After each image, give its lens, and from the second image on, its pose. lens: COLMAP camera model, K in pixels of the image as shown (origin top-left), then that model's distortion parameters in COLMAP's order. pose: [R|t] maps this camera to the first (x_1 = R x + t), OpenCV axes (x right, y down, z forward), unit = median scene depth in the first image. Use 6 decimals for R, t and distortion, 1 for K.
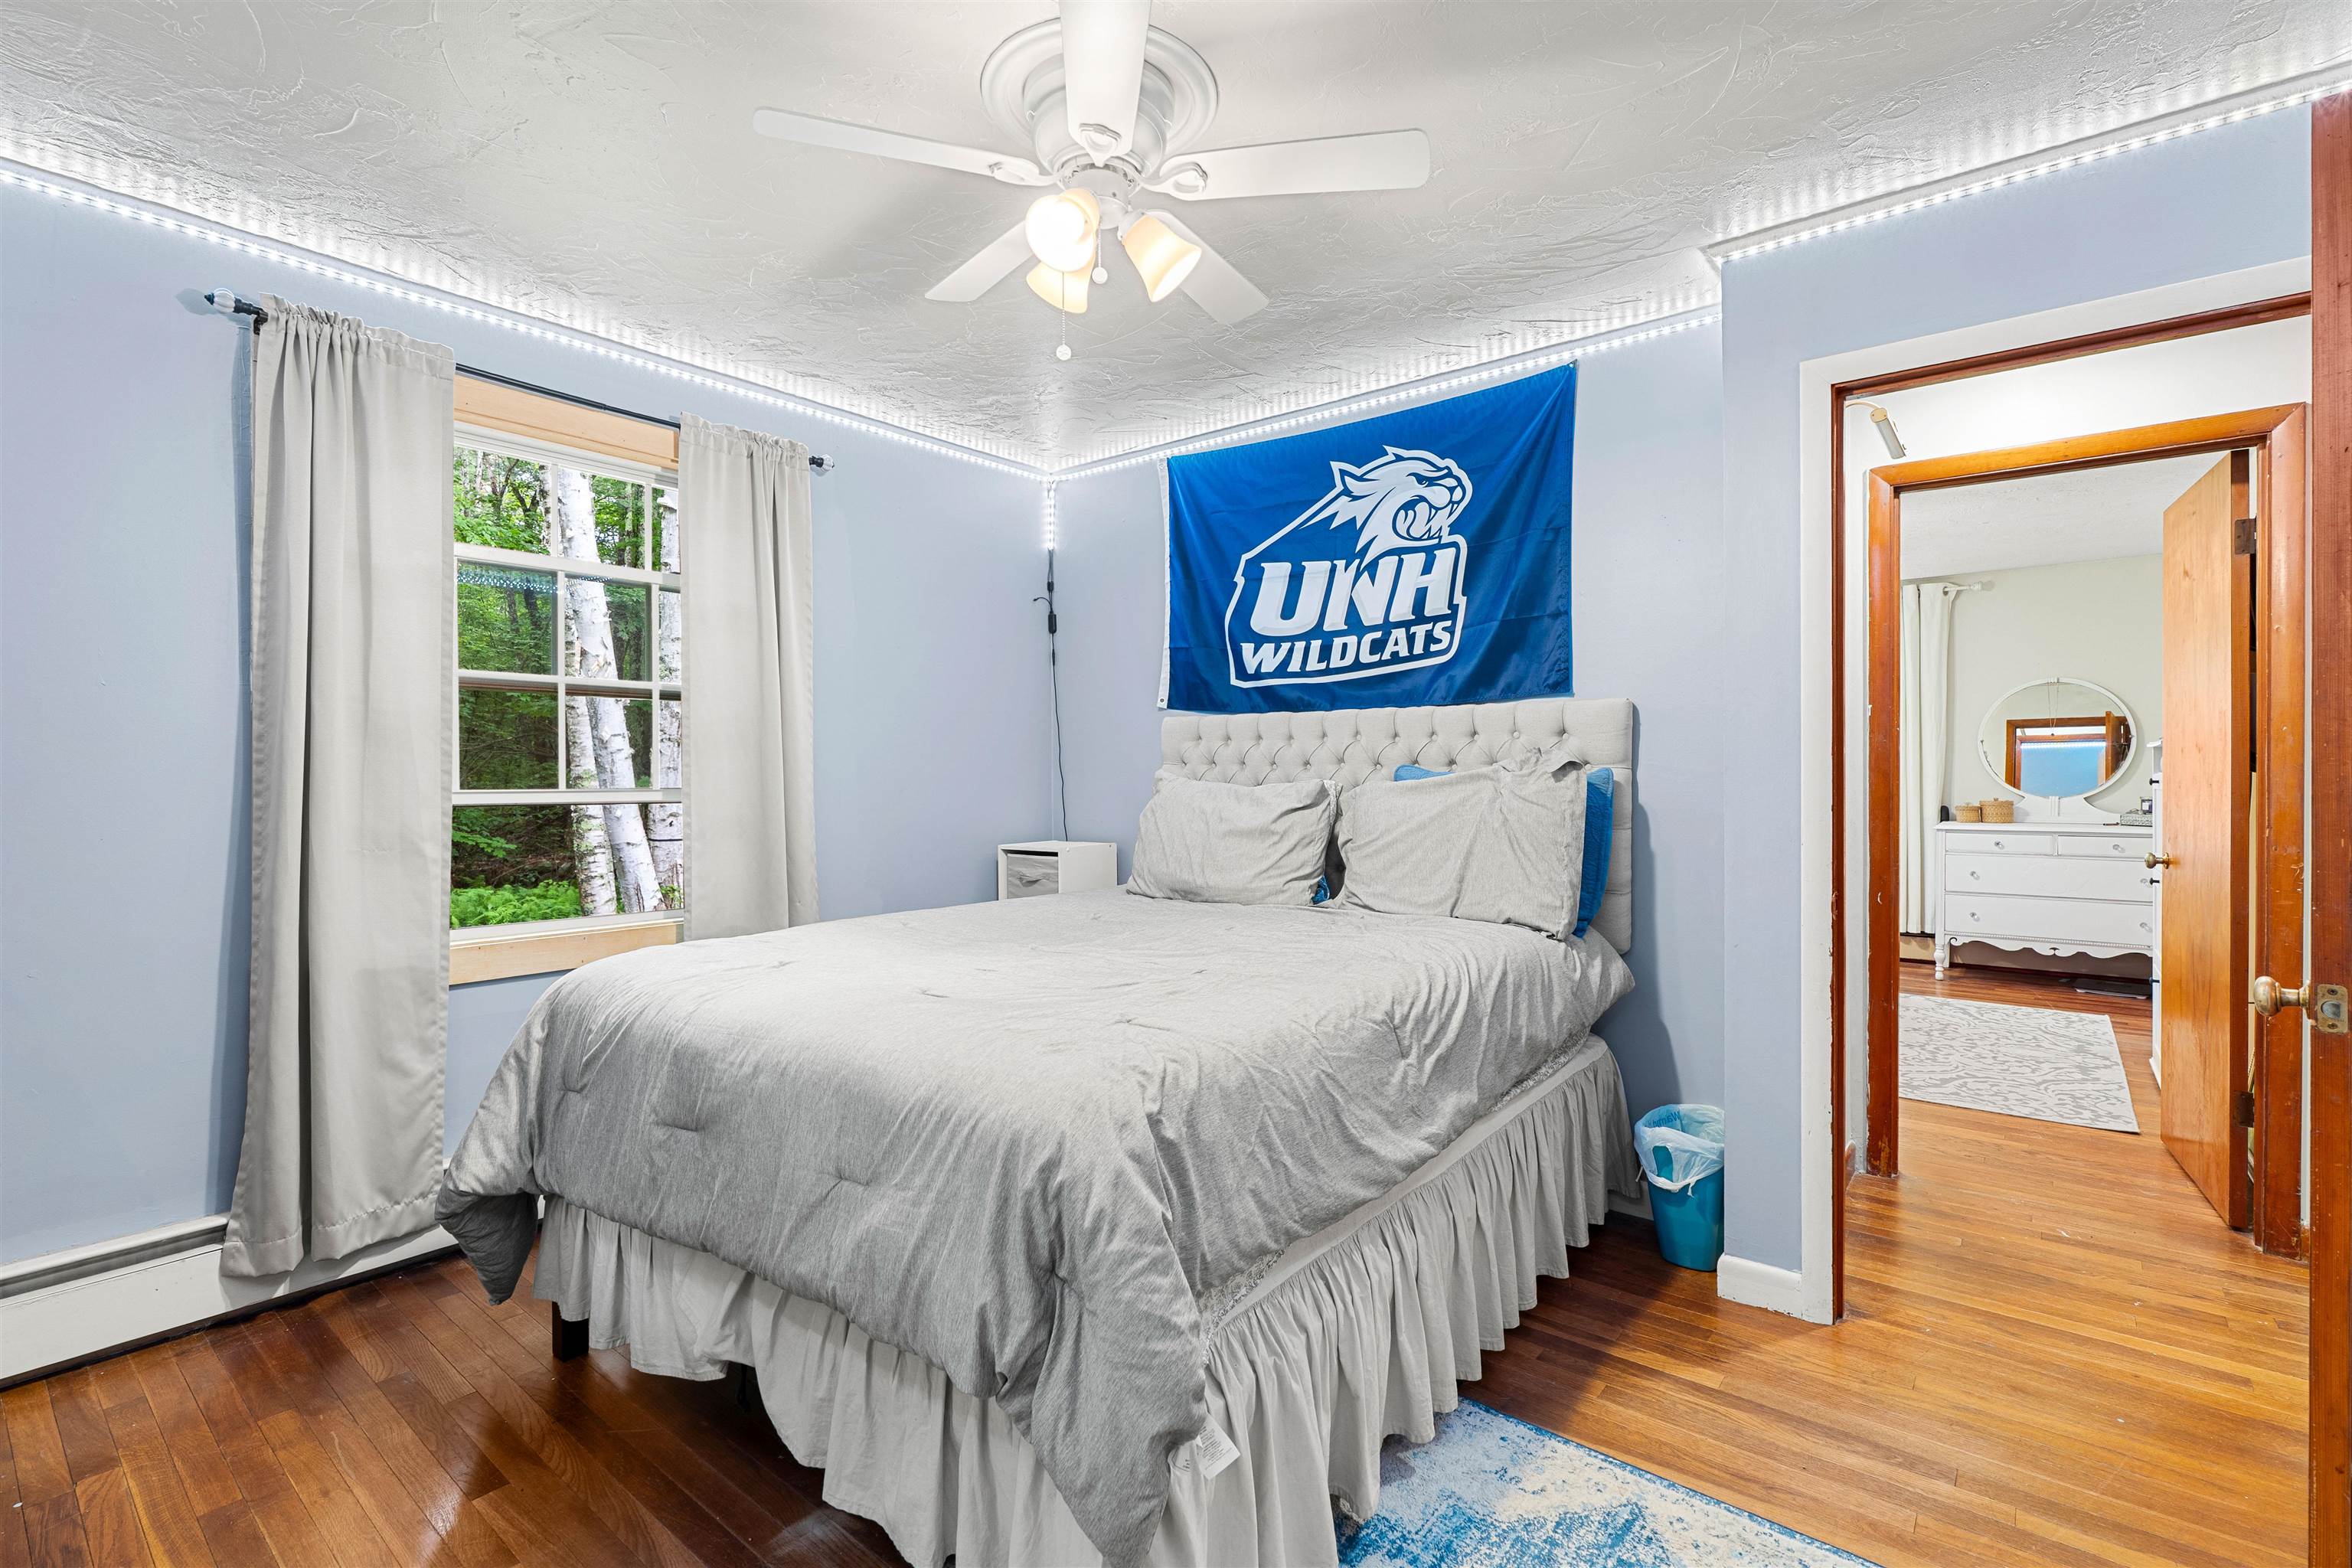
lens RADIAL K [[1061.3, 0, 1185.2], [0, 1061.3, 781.9], [0, 0, 1]] dist [-0.004070, 0.002235]
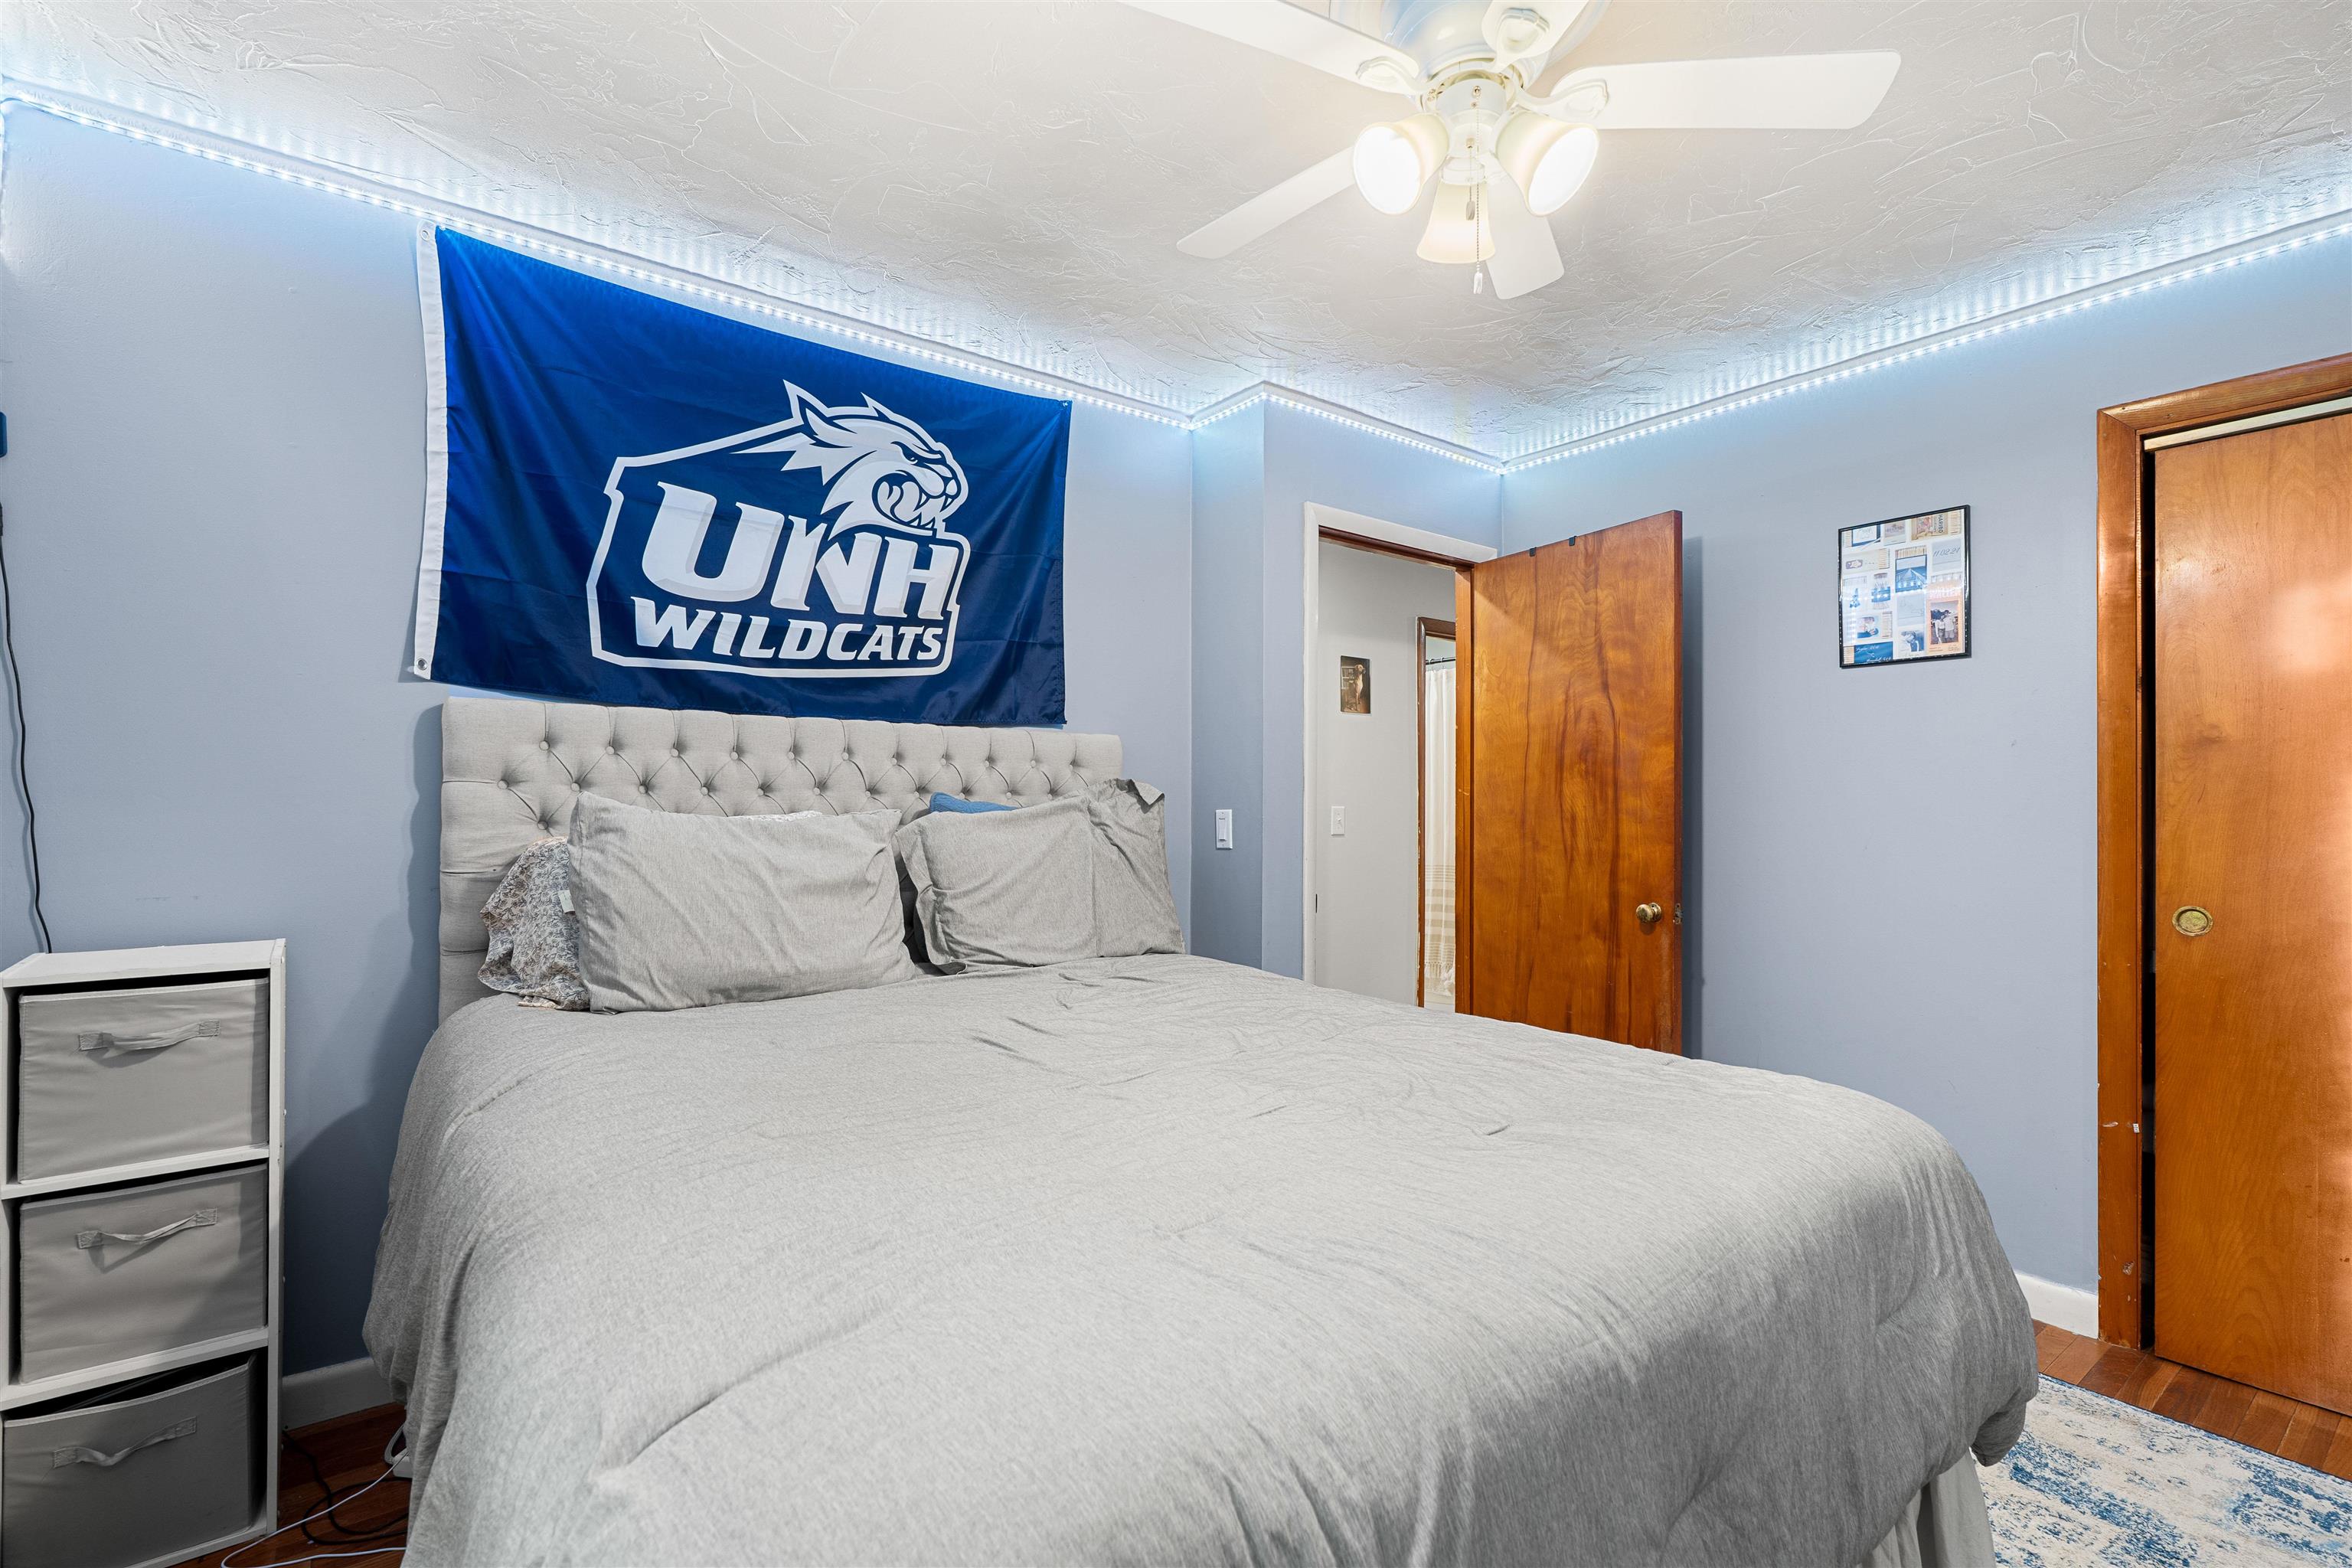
lens RADIAL K [[1061.3, 0, 1185.5], [0, 1061.3, 797.9], [0, 0, 1]] dist [-0.004070, 0.002235]
pose [[0.247238, 0.005265, 0.968941, -0.534263], [-0.005795, 0.999975, -0.003955, -0.009227], [-0.968938, -0.004637, 0.247262, 0.570374]]
